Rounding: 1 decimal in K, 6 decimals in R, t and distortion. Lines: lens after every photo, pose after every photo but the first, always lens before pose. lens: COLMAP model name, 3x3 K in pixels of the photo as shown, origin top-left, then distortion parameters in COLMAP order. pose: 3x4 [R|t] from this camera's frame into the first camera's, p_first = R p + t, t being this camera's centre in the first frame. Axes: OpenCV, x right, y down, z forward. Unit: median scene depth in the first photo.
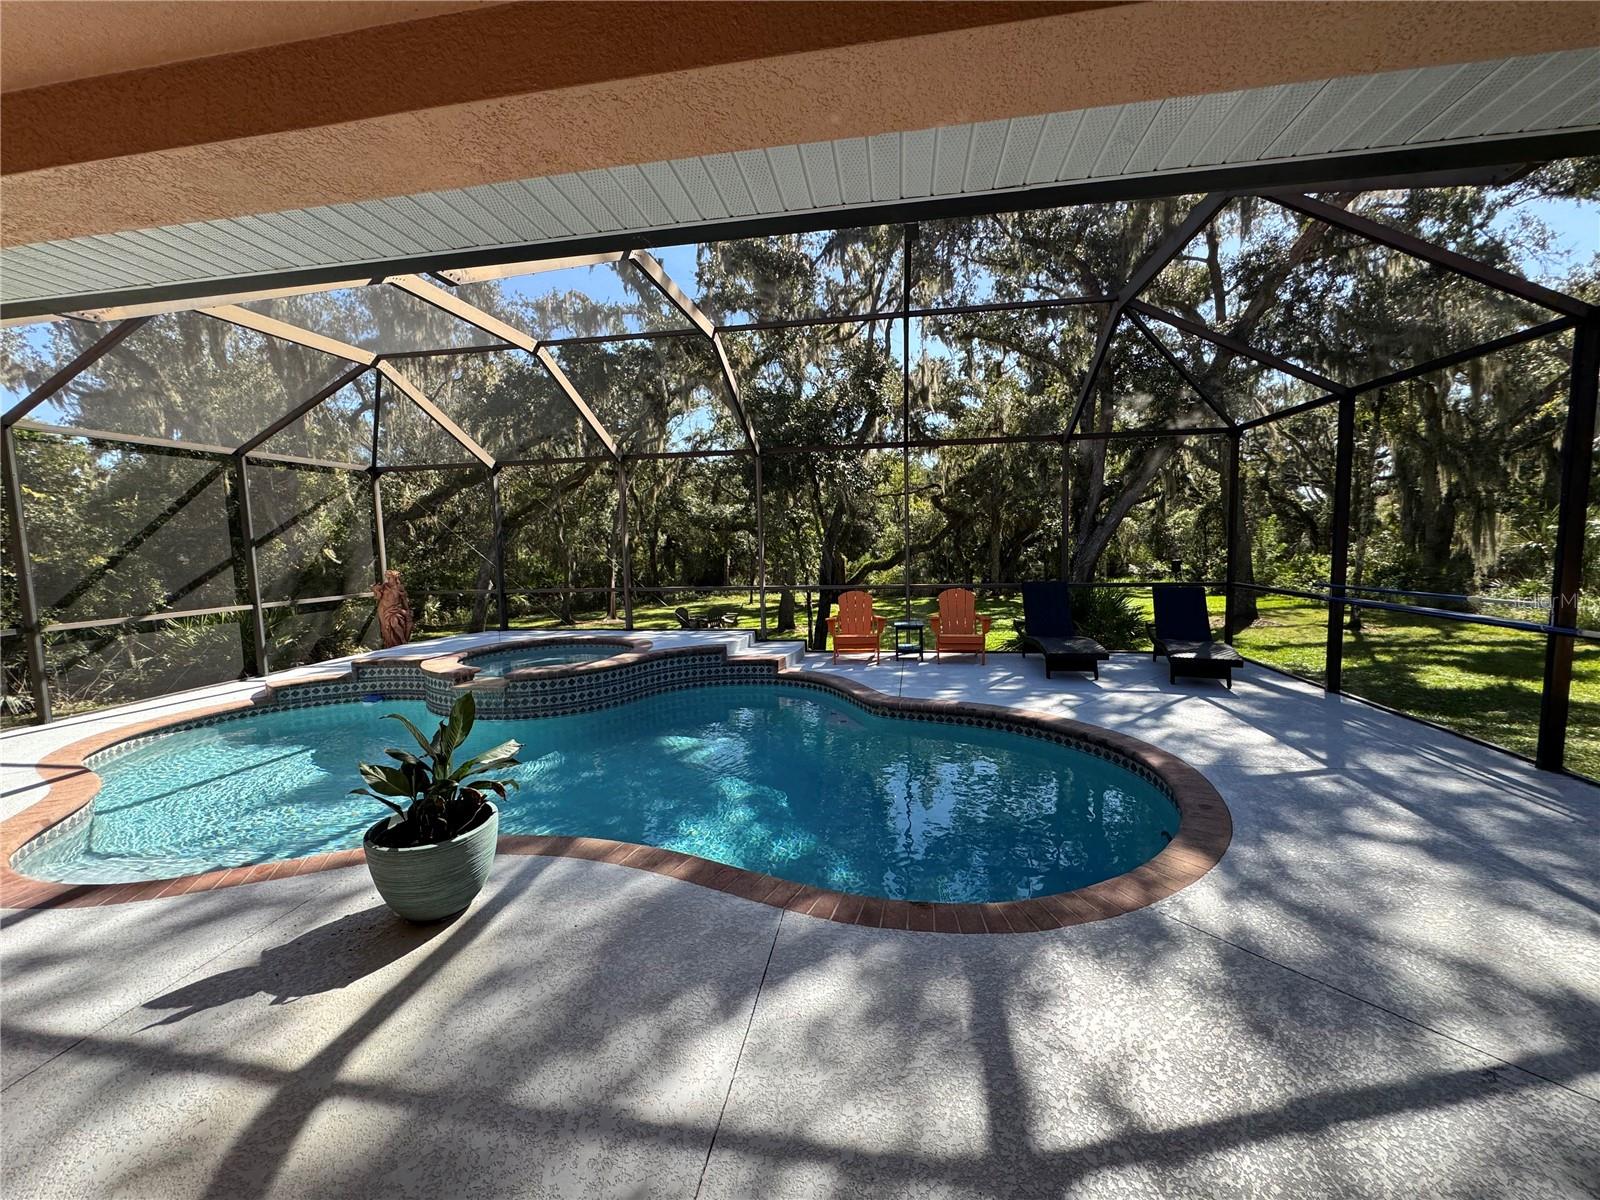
lens RADIAL K [[640.9, 0, 800.0], [0, 640.9, 600.0], [0, 0, 1]] dist [0.001996, 0.000084]
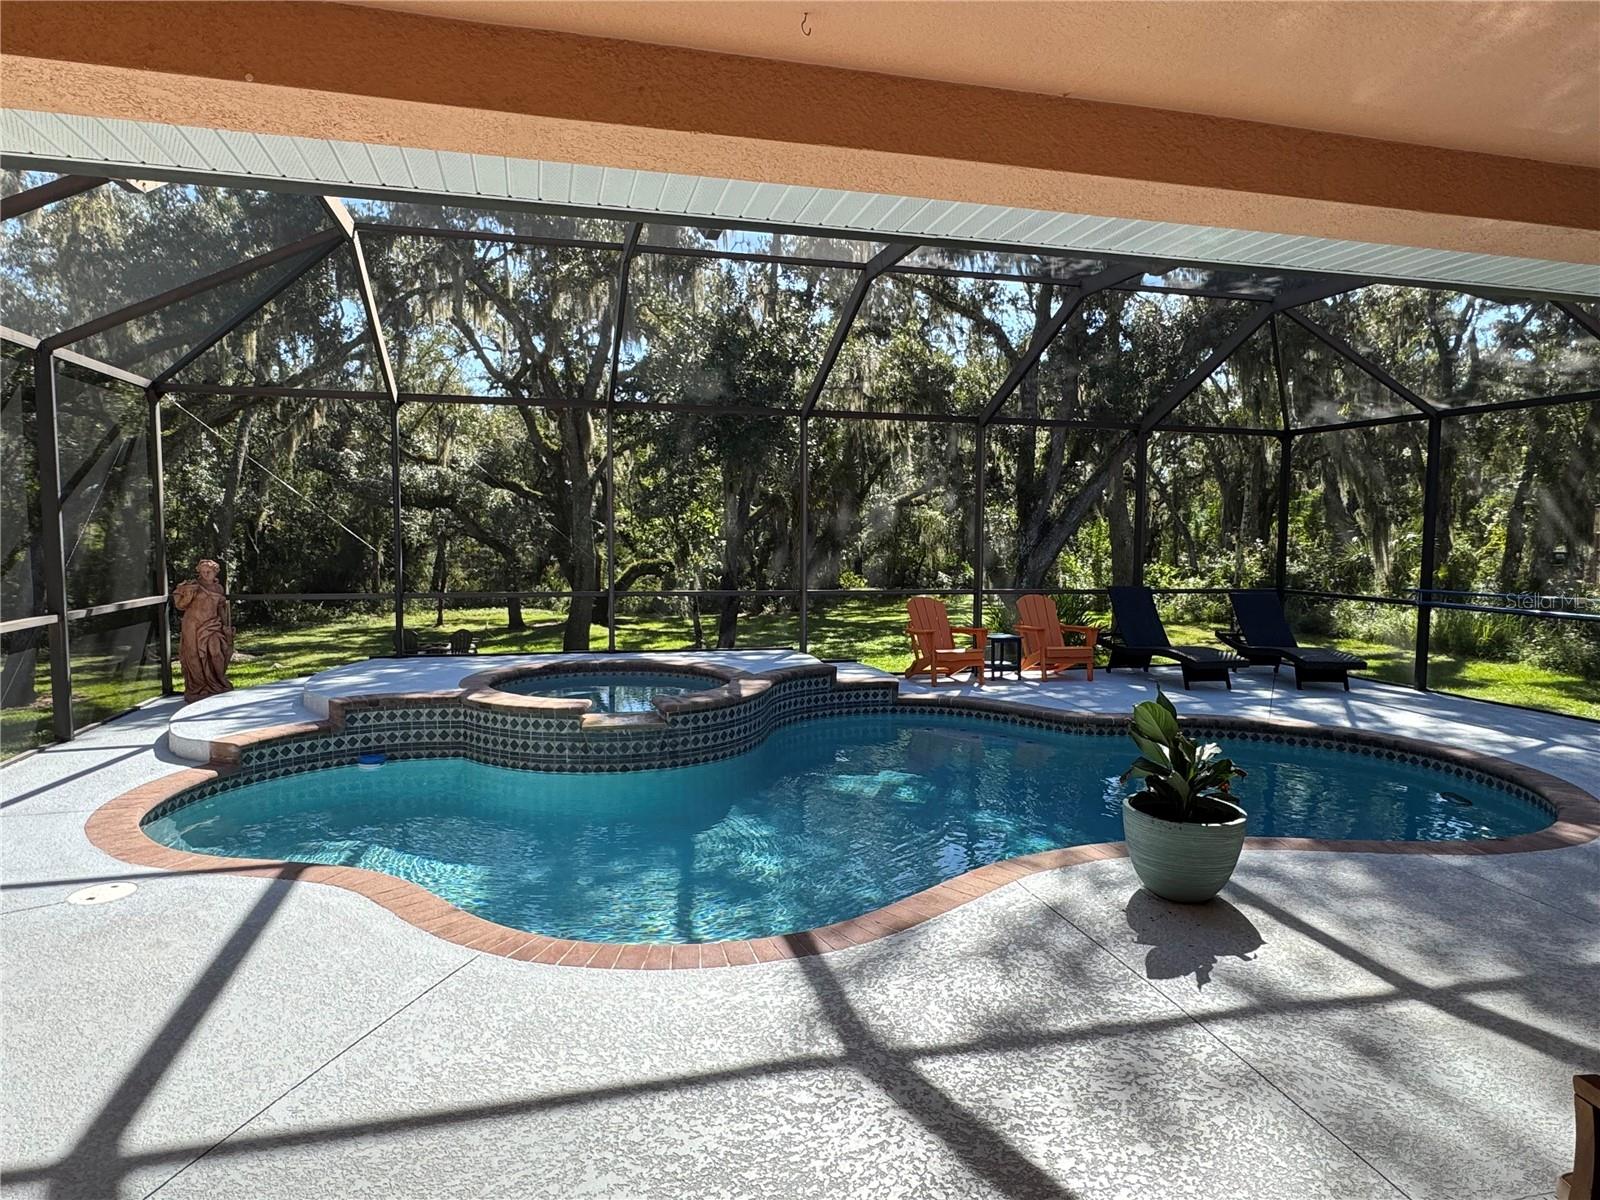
lens RADIAL K [[973.2, 0, 800.0], [0, 973.2, 600.0], [0, 0, 1]] dist [-0.002600, -0.000304]
pose [[0.916731, 0.002531, 0.399497, -0.665608], [0.006914, 0.999730, -0.022201, 0.019953], [-0.399445, 0.023115, 0.916466, -0.061971]]
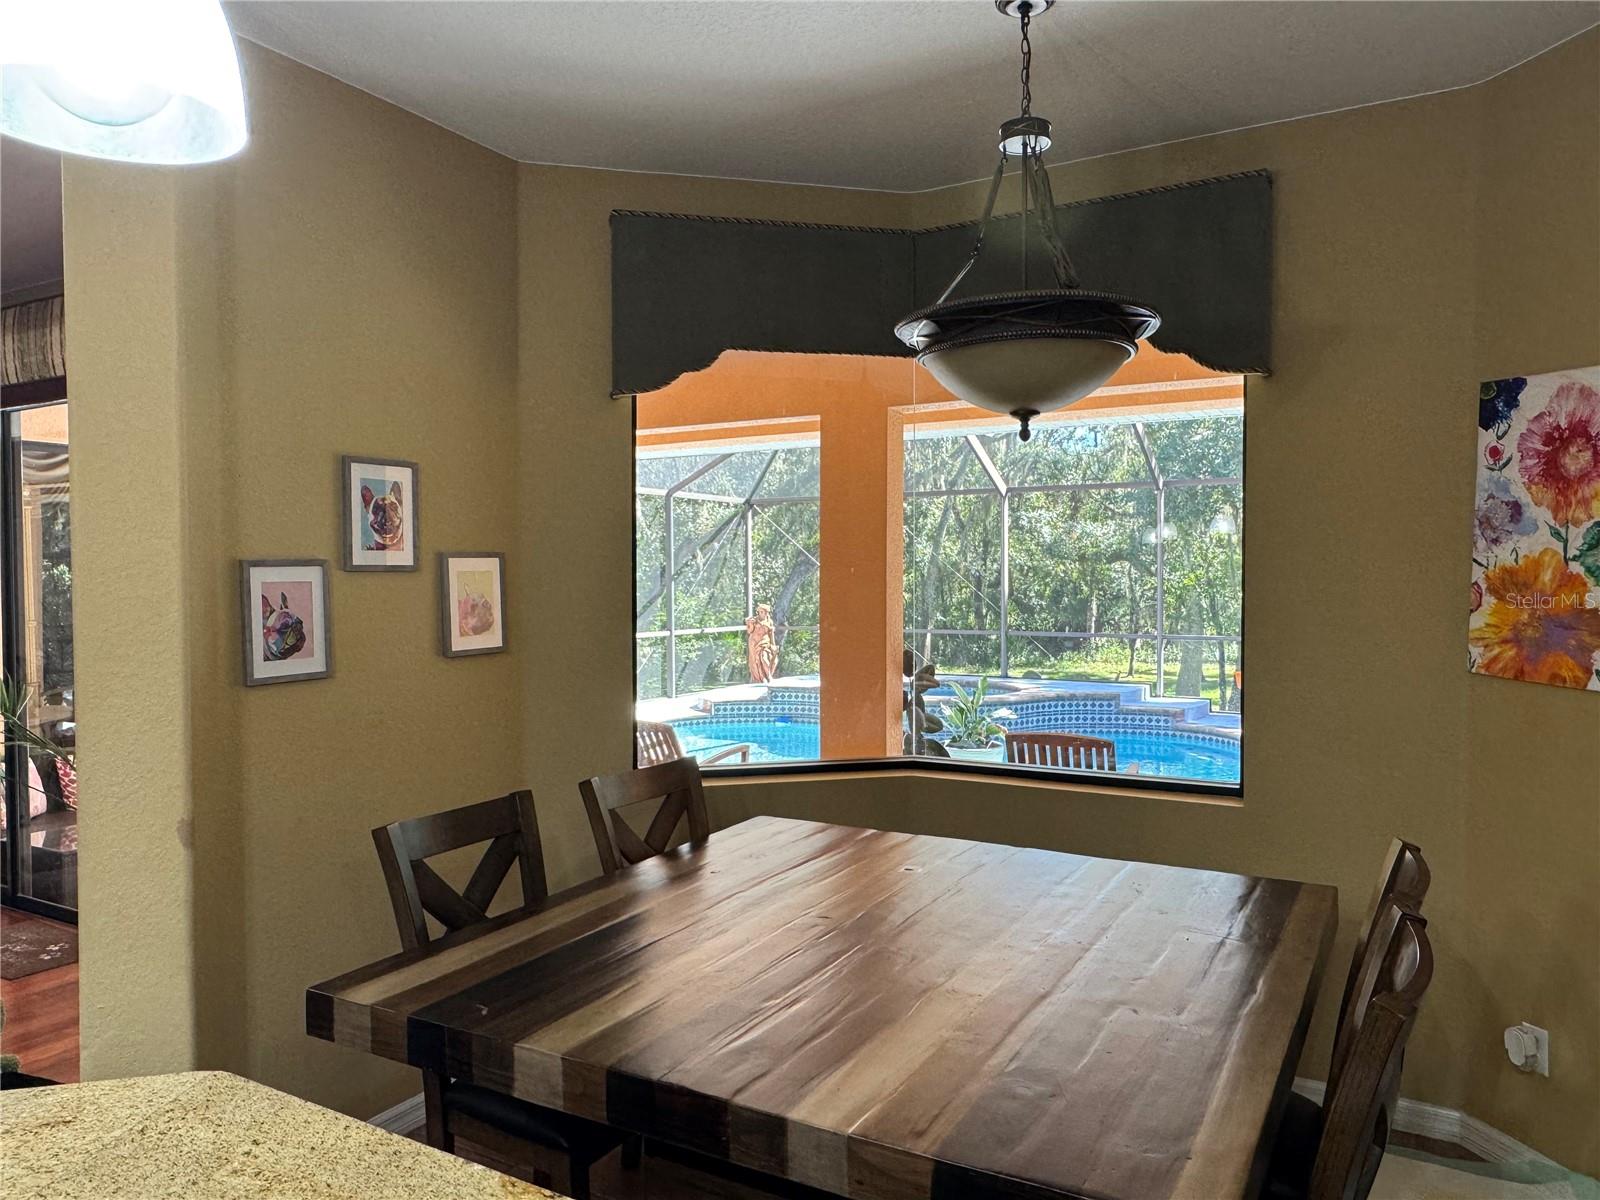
lens RADIAL K [[1089.4, 0, 800.0], [0, 1089.4, 600.0], [0, 0, 1]] dist [0.001620, 0.000083]
pose [[0.934752, 0.027950, -0.354201, 0.010504], [-0.051317, 0.997069, -0.056750, 0.053968], [0.351576, 0.071224, 0.933446, -0.735895]]
